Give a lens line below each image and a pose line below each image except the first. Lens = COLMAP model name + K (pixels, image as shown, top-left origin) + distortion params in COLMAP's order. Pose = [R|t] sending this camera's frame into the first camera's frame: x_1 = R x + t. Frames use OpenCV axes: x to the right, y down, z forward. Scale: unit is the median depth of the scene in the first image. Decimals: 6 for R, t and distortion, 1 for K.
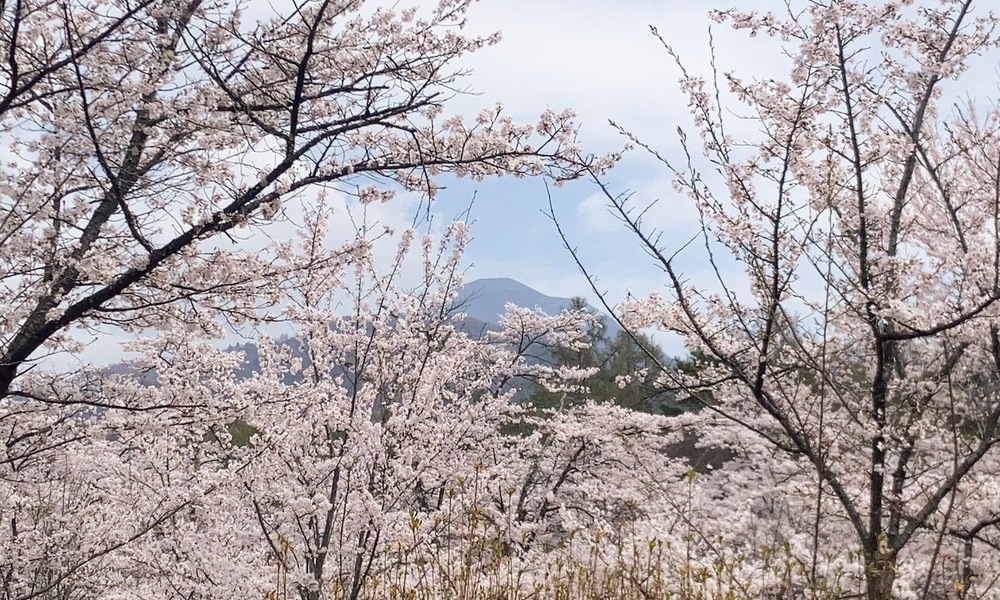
lens RADIAL K [[3083.2, 0, 500.0], [0, 3083.2, 300.0], [0, 0, 1]] dist [0.189619, -0.321998]
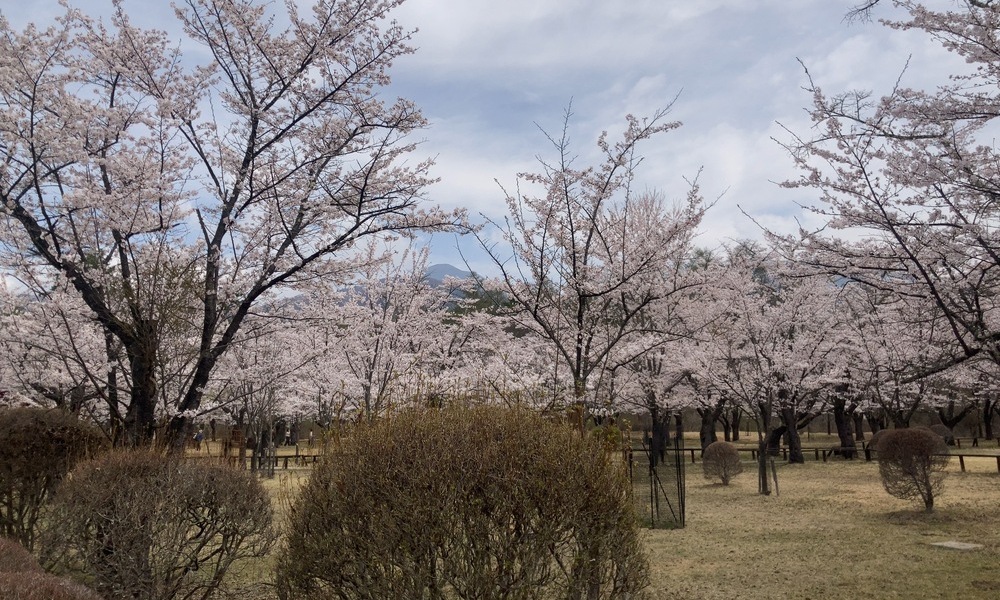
lens RADIAL K [[3083.2, 0, 500.0], [0, 3083.2, 300.0], [0, 0, 1]] dist [0.189619, -0.321998]
pose [[0.990282, 0.020420, 0.137565, -0.309746], [-0.003077, 0.992136, -0.125127, 0.347452], [-0.139038, 0.123488, 0.982557, -1.592318]]
